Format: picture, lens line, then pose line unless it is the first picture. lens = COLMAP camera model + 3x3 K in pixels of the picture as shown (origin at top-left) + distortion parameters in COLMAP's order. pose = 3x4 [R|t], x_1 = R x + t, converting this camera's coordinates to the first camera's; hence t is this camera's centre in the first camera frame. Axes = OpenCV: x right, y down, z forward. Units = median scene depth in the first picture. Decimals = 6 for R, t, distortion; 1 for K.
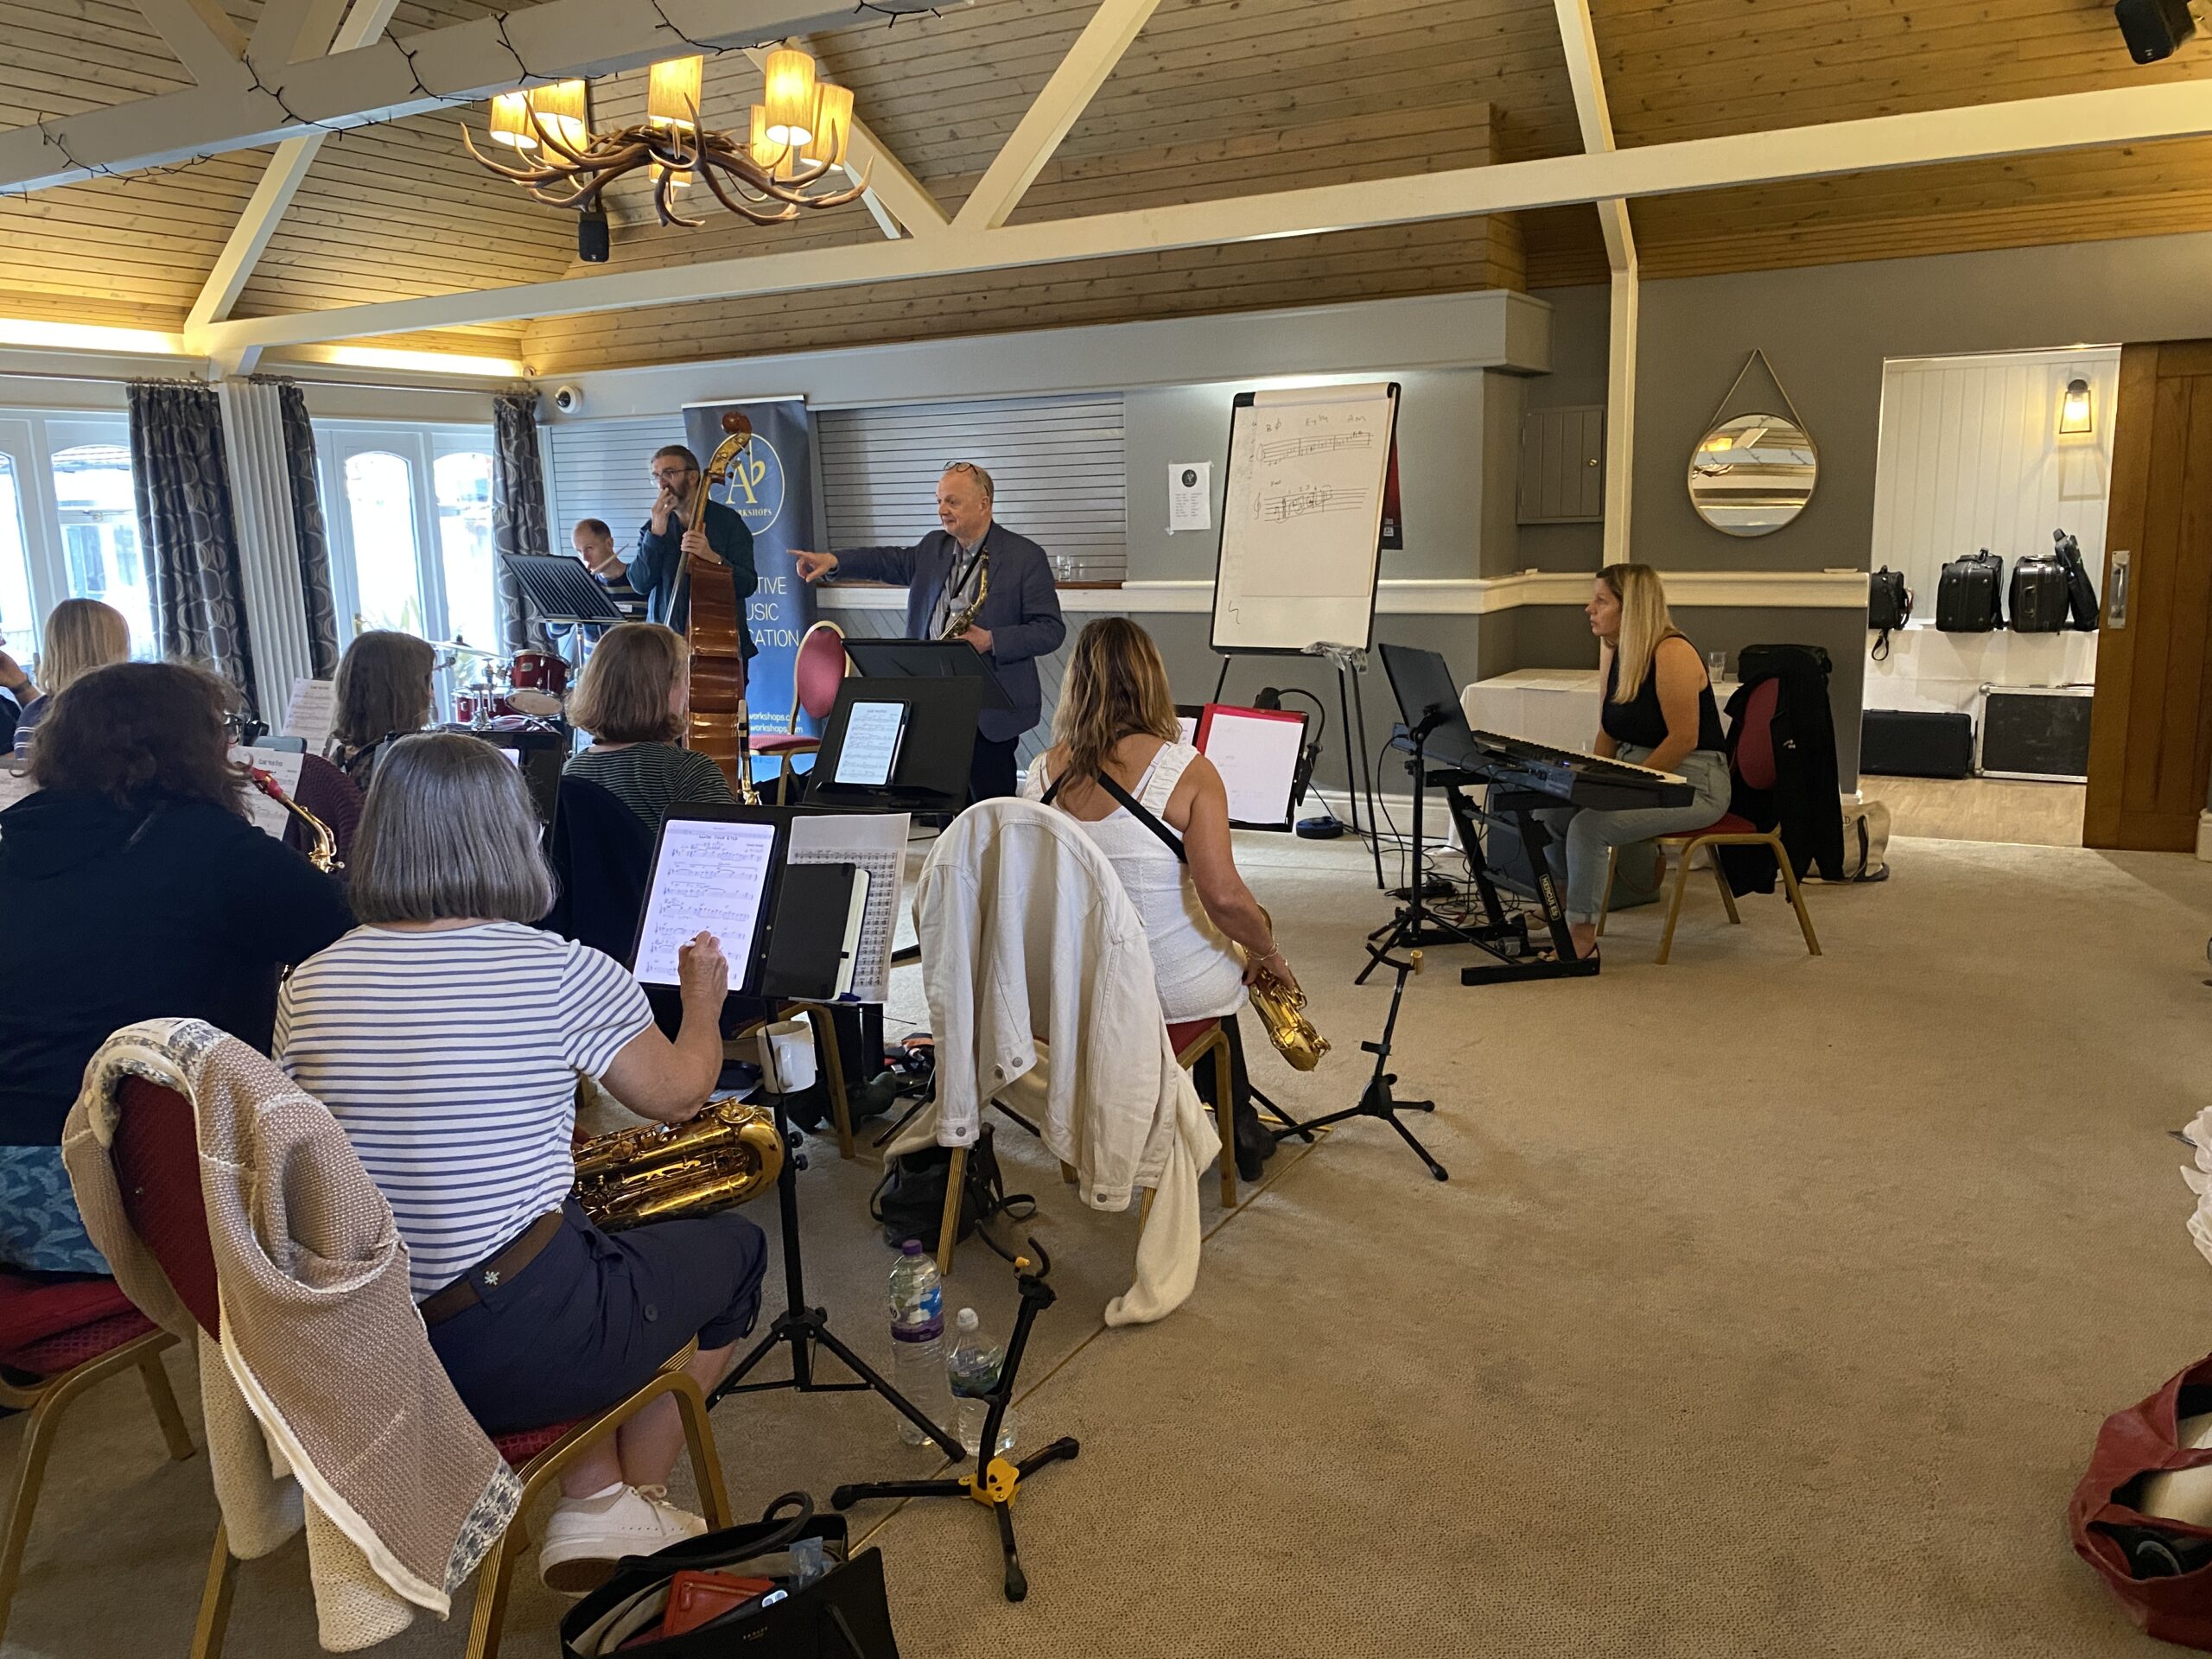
lens RADIAL K [[1691.1, 0, 1096.7], [0, 1691.1, 825.1], [0, 0, 1]] dist [0.030258, -0.036917]
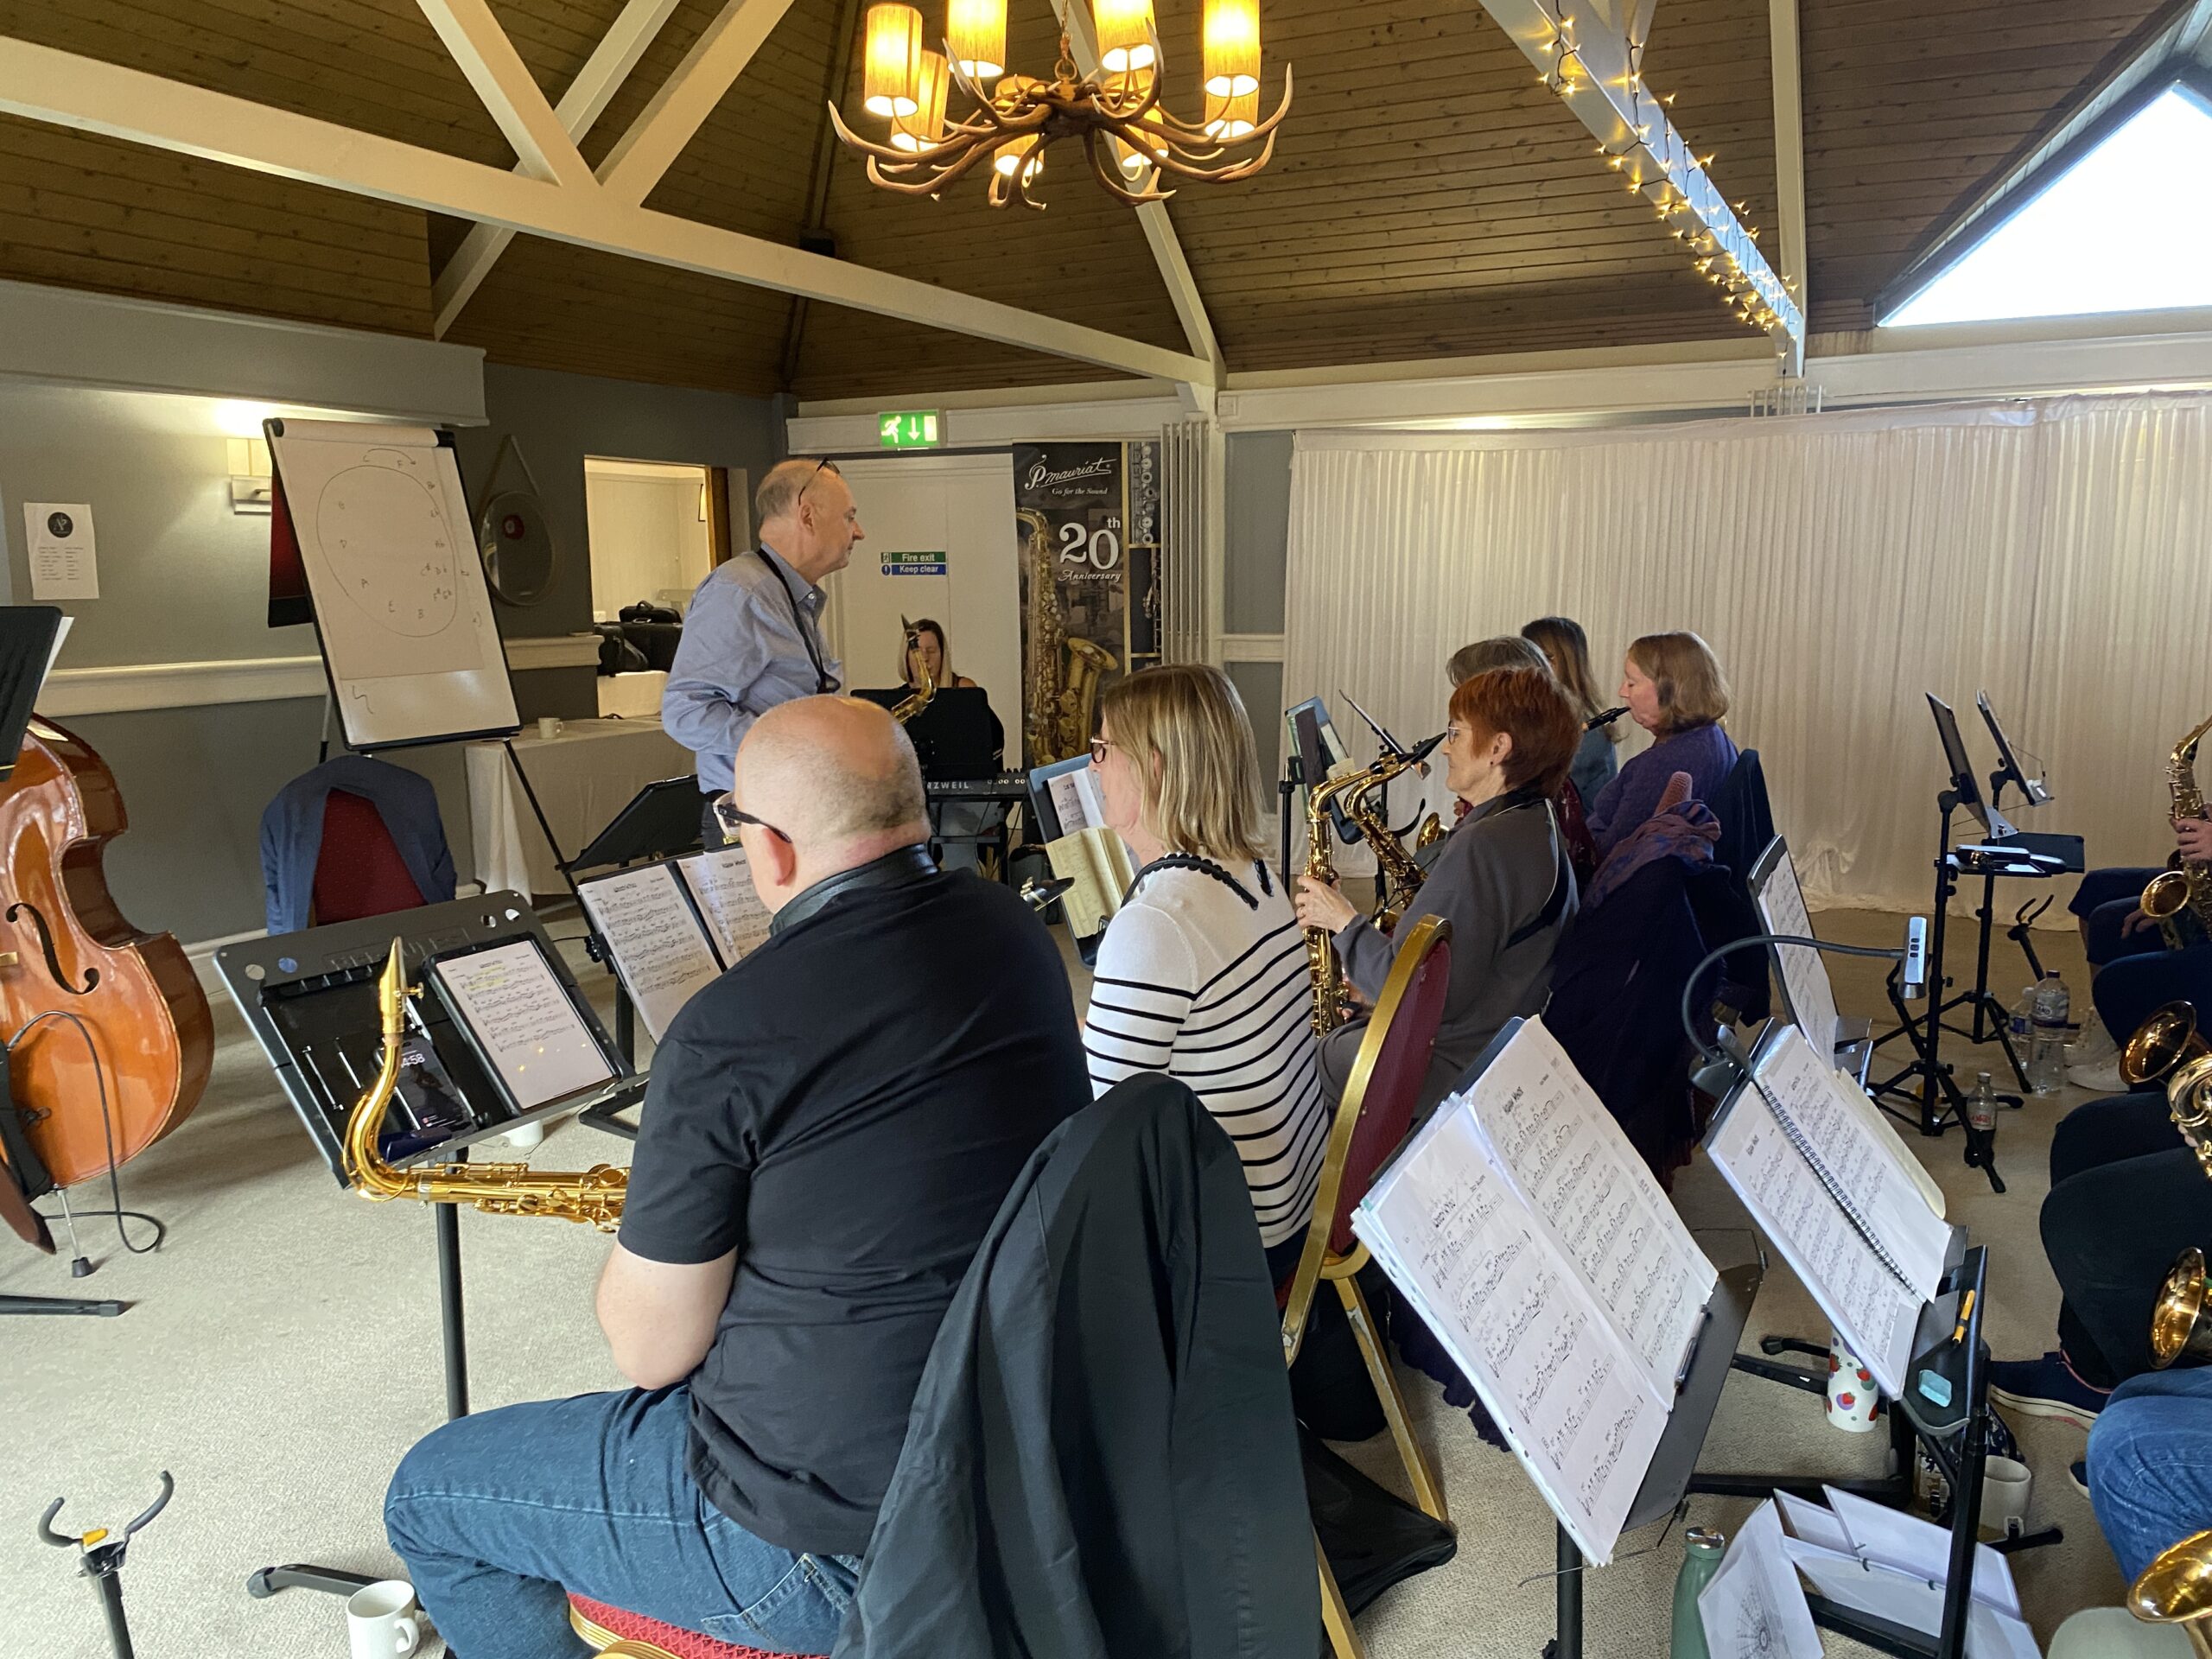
lens RADIAL K [[1691.1, 0, 1096.2], [0, 1691.1, 838.9], [0, 0, 1]] dist [0.030258, -0.036917]
pose [[-0.047826, -0.130737, 0.990263, -0.683534], [0.194742, 0.971152, 0.137619, -0.097506], [-0.979688, 0.199428, -0.020987, 0.650821]]
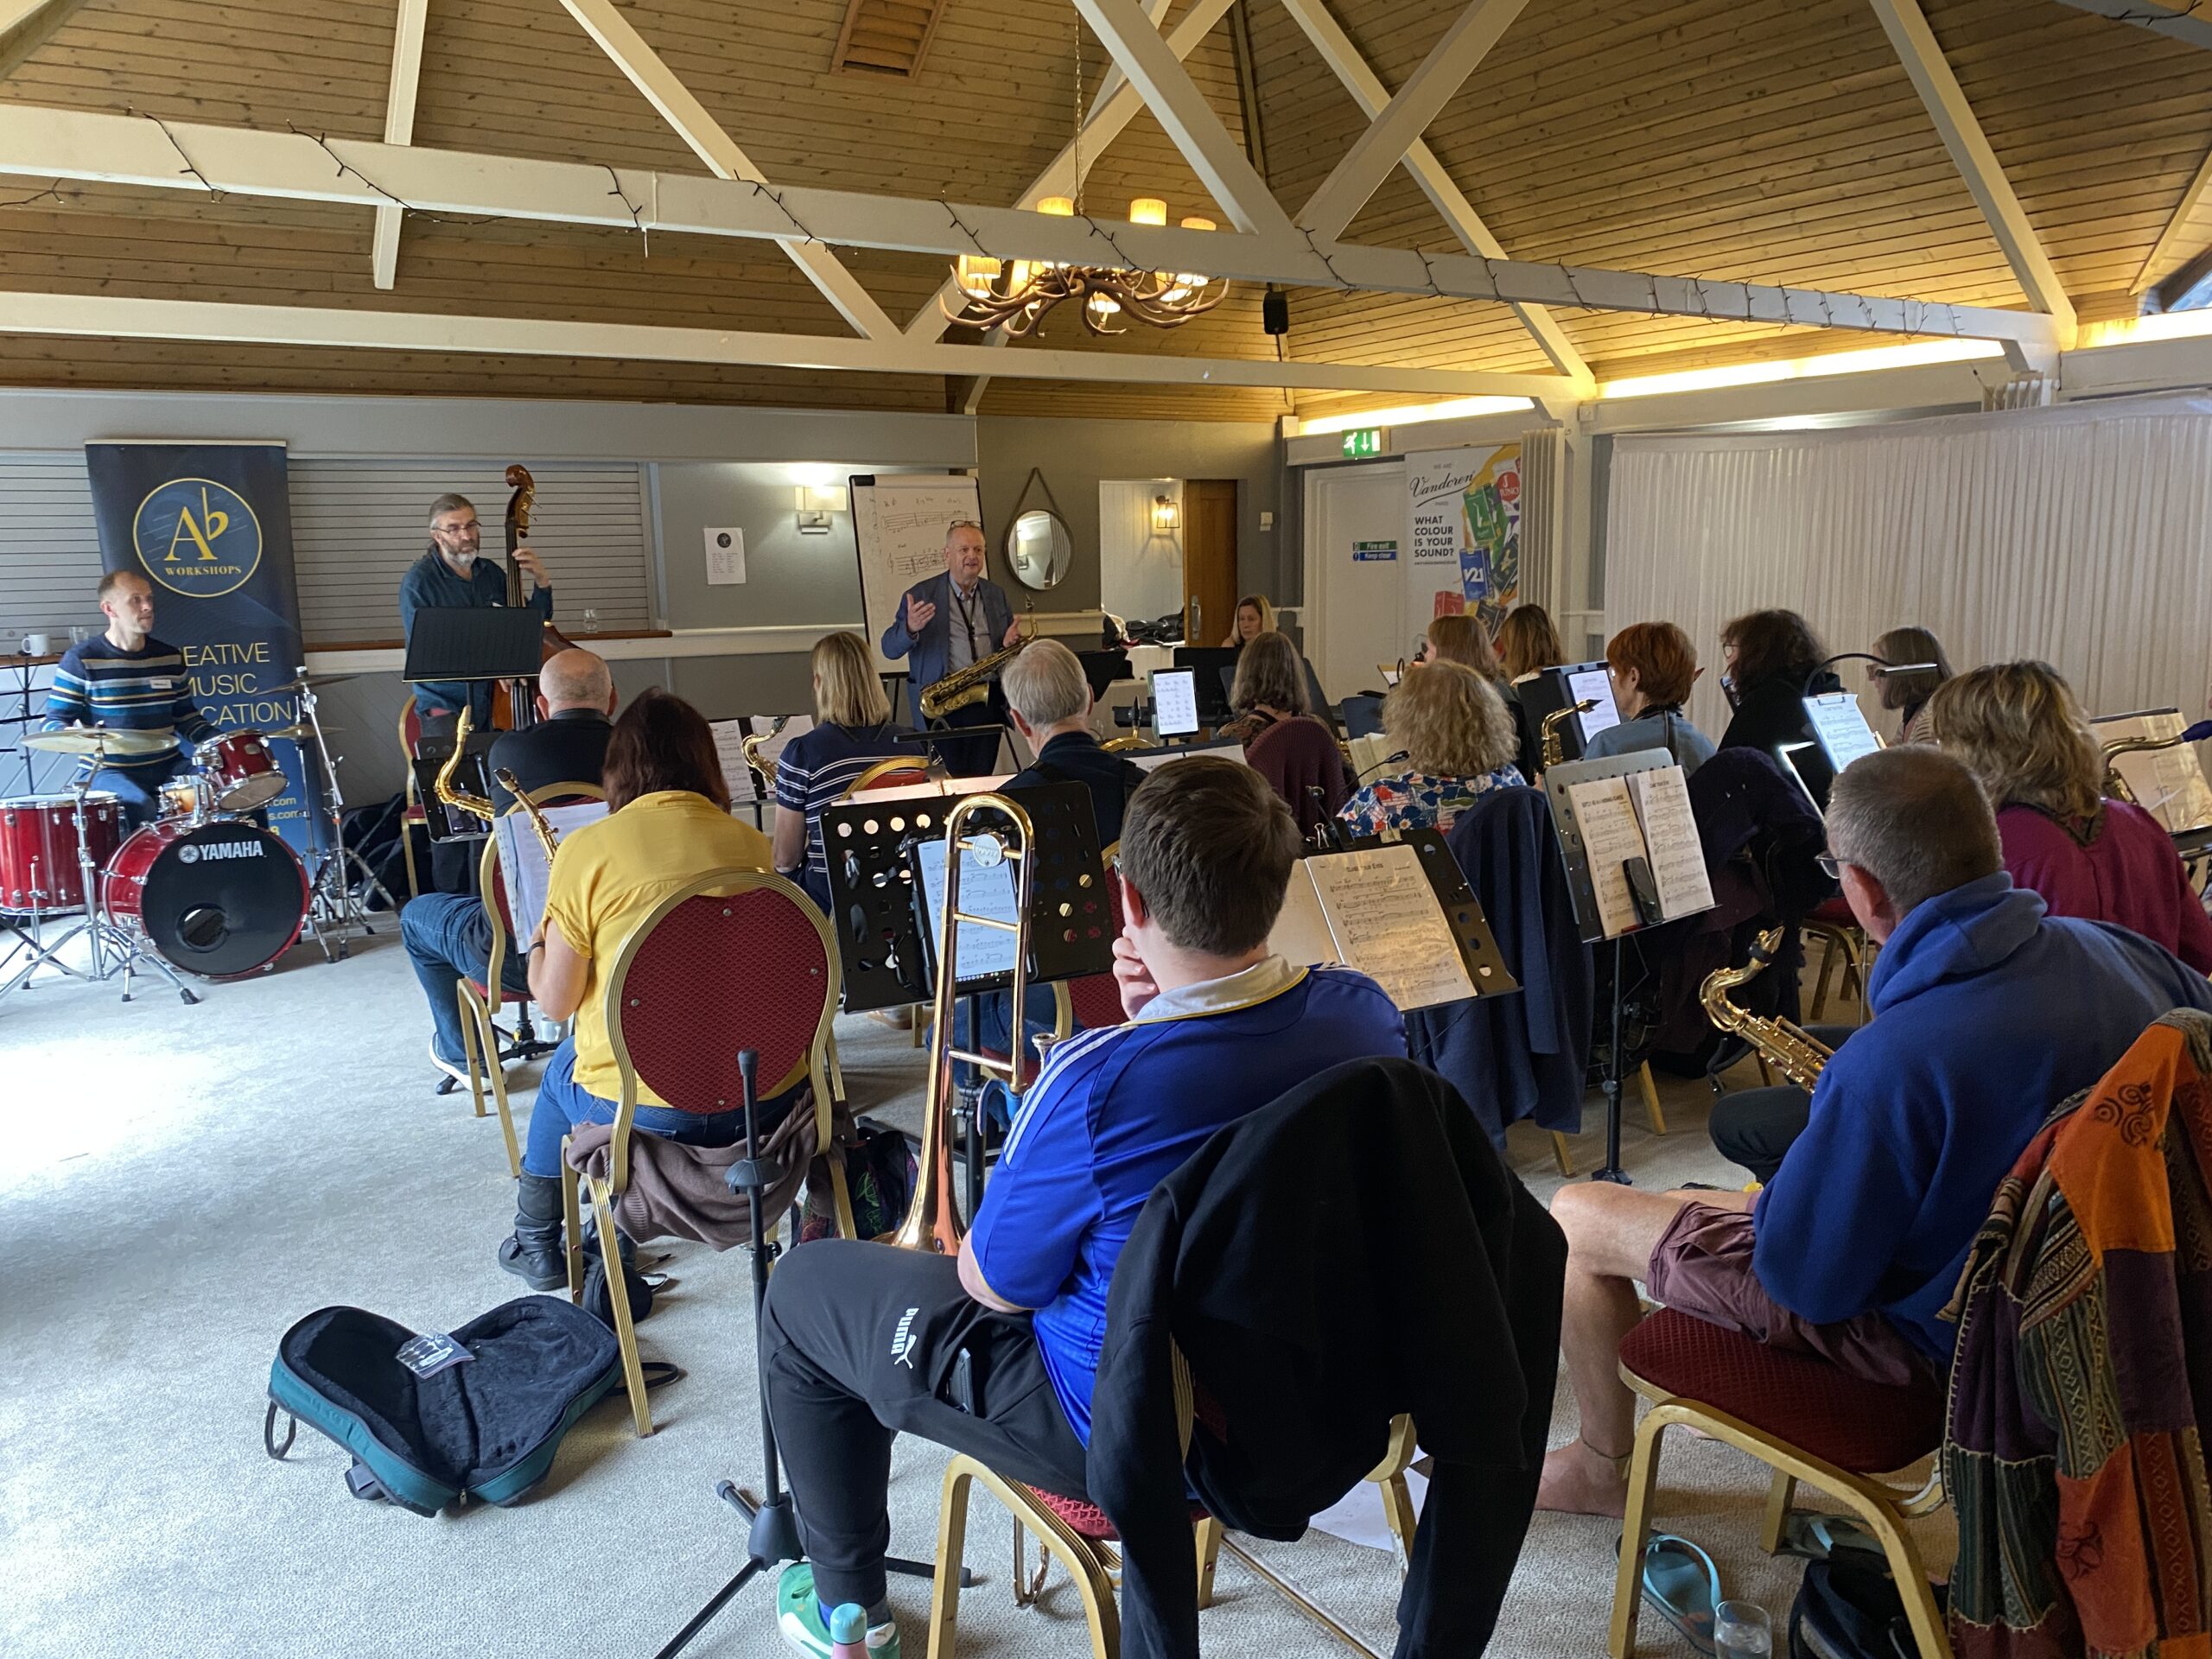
lens RADIAL K [[1691.1, 0, 1090.5], [0, 1691.1, 826.2], [0, 0, 1]] dist [0.030258, -0.036917]
pose [[0.466255, -0.124619, 0.875829, -0.884892], [0.171996, 0.983906, 0.048434, -0.025419], [-0.867769, 0.128057, 0.480186, 0.248423]]
